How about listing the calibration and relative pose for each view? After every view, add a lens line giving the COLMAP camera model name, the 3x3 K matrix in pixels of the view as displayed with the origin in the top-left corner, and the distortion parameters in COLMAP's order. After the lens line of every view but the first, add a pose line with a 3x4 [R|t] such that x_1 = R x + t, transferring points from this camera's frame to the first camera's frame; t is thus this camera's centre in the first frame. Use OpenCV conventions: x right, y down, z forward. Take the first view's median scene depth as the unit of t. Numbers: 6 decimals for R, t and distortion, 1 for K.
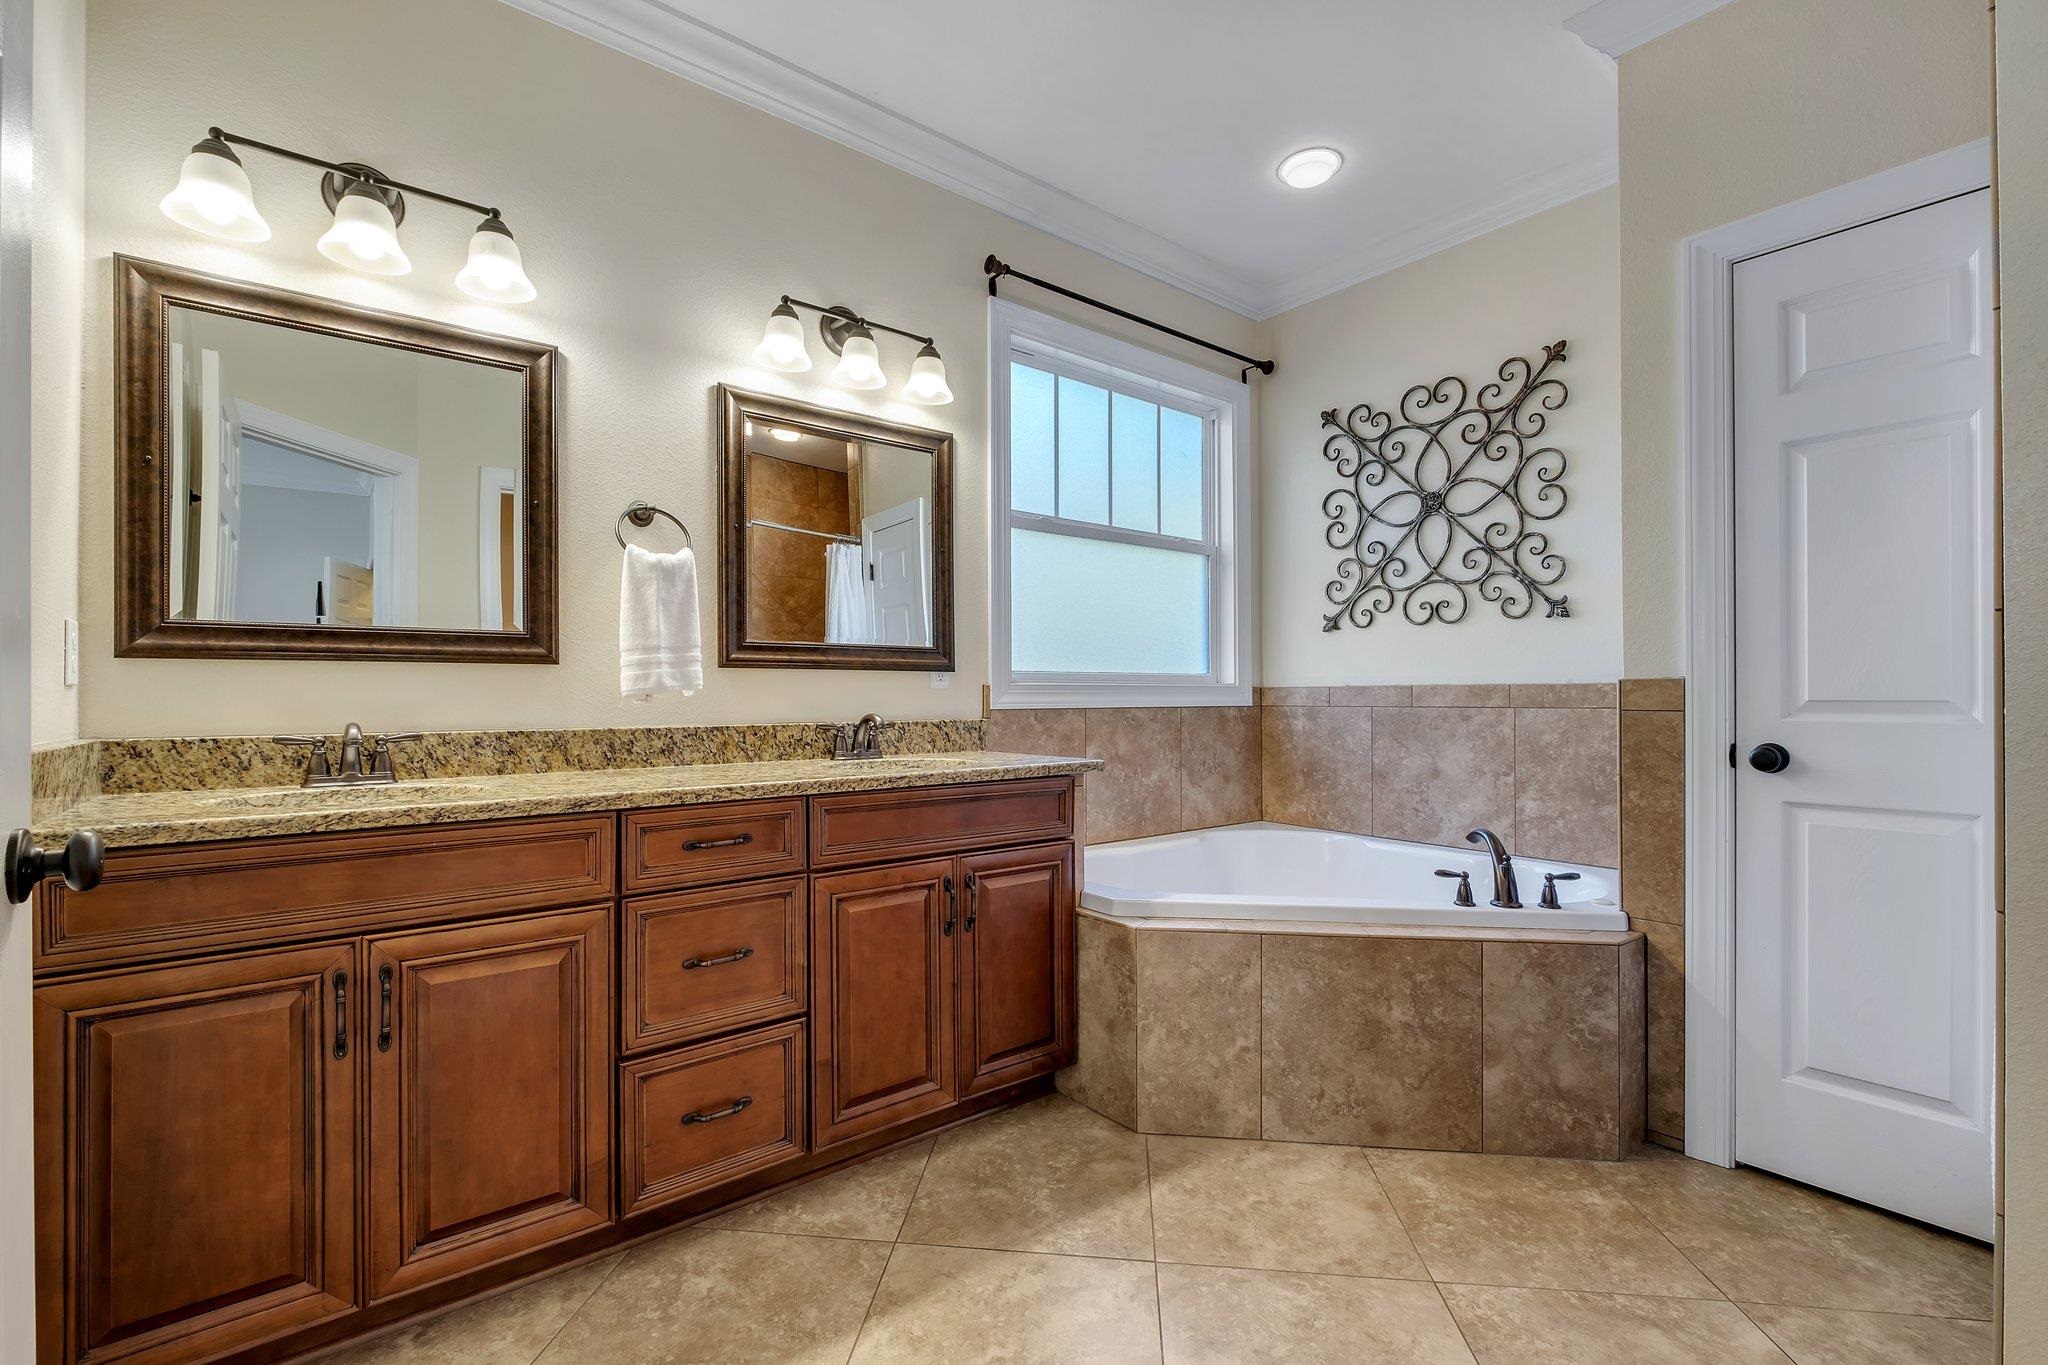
lens RADIAL K [[907.0, 0, 1017.2], [0, 907.0, 684.2], [0, 0, 1]] dist [-0.001621, -0.000857]
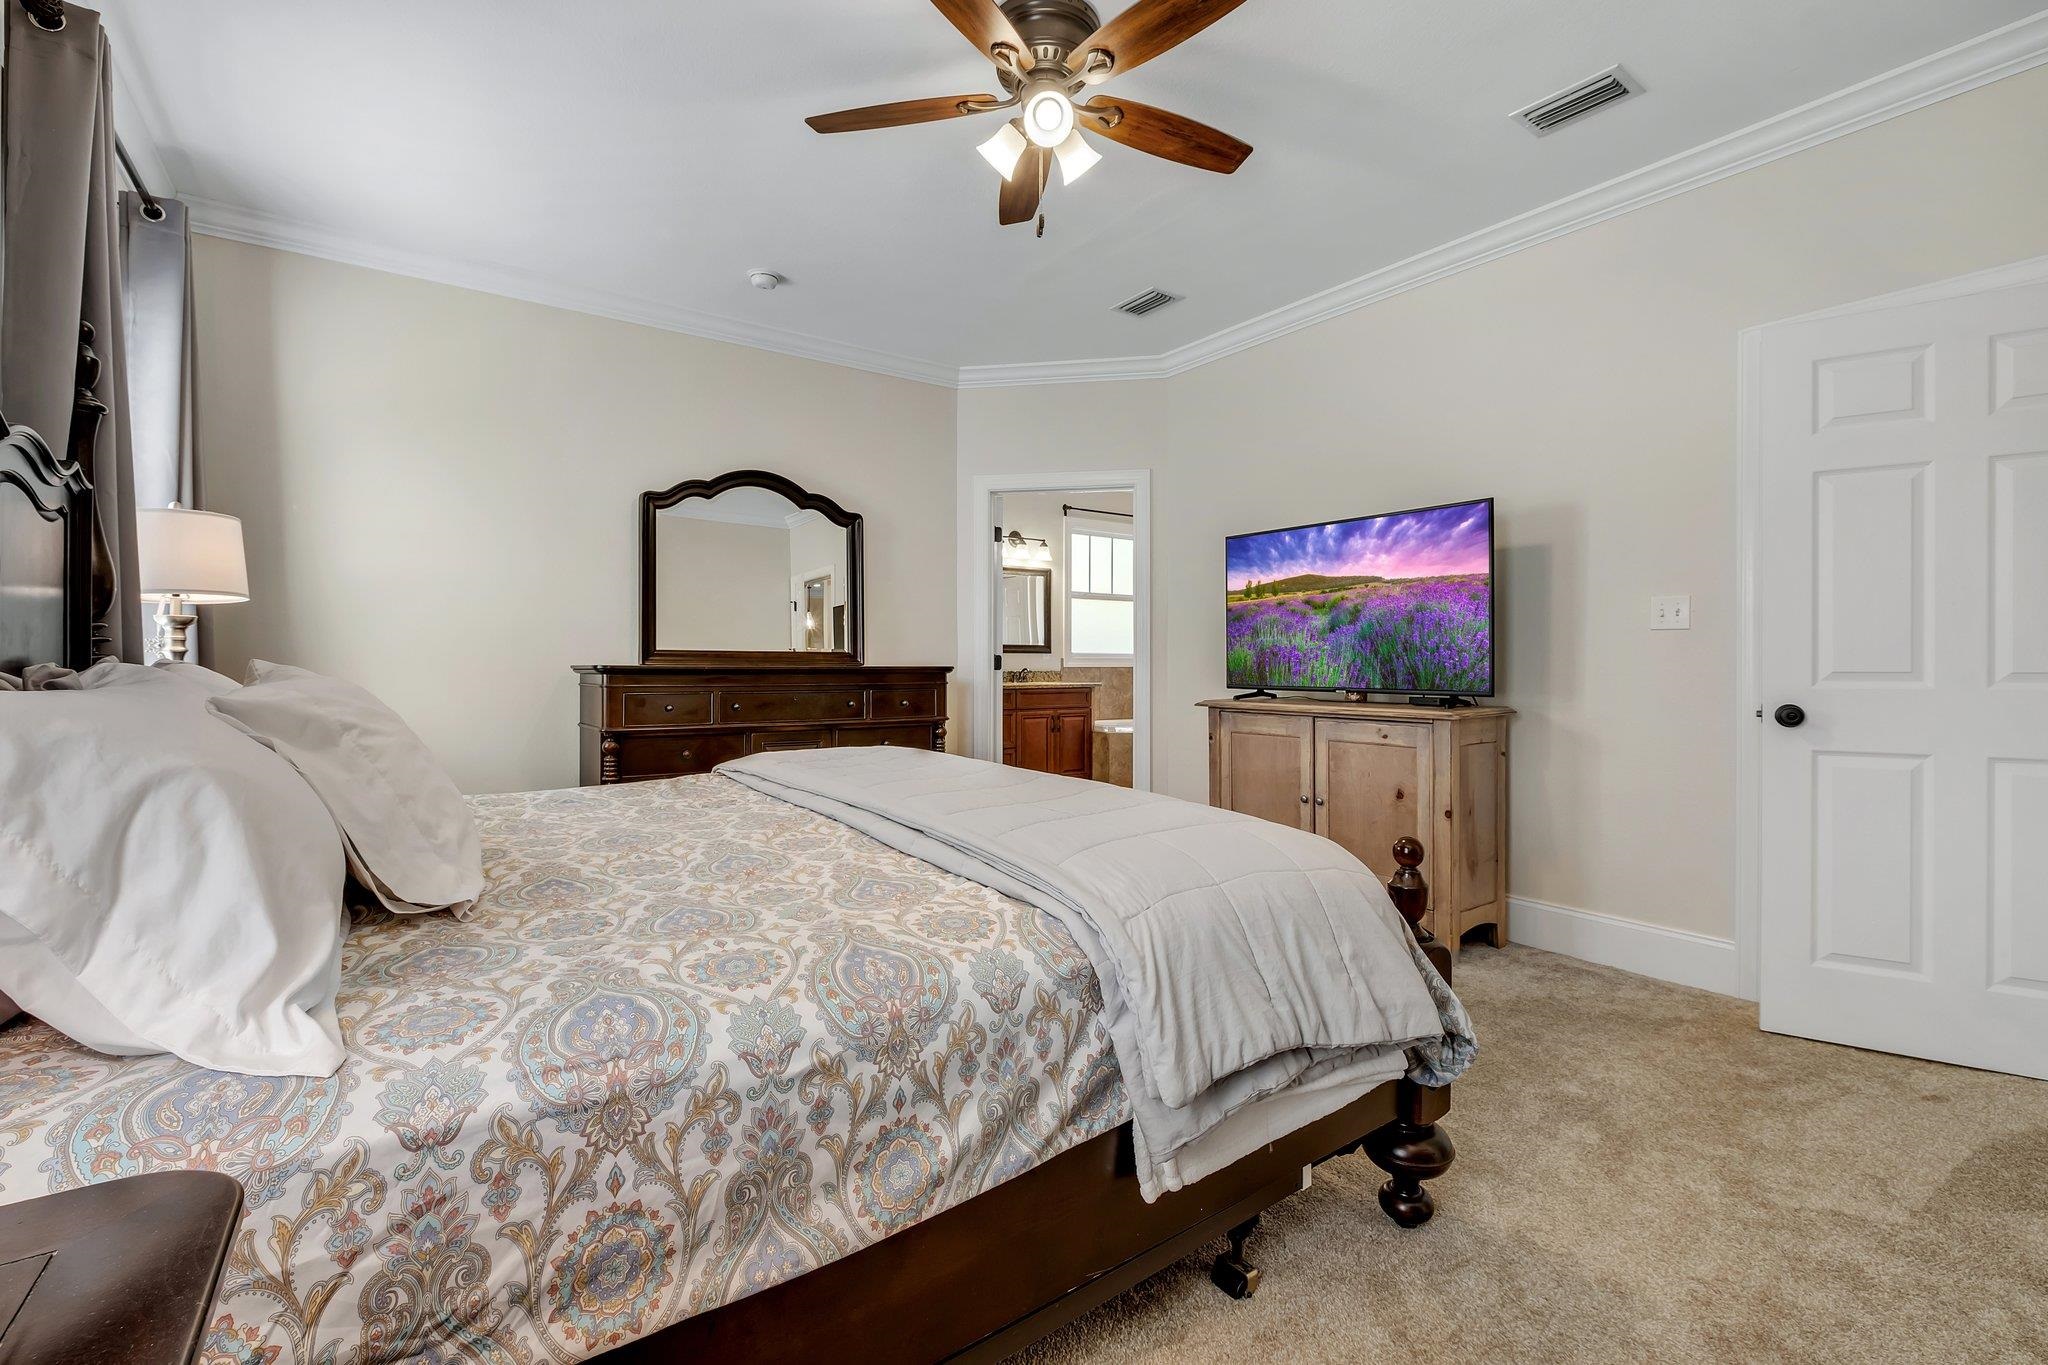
lens RADIAL K [[880.8, 0, 1023.1], [0, 880.8, 674.3], [0, 0, 1]] dist [-0.002580, -0.000461]
pose [[0.997599, 0.000005, -0.069256, 0.029059], [0.002403, 0.999395, 0.034686, -0.040064], [0.069214, -0.034770, 0.996996, -1.552606]]
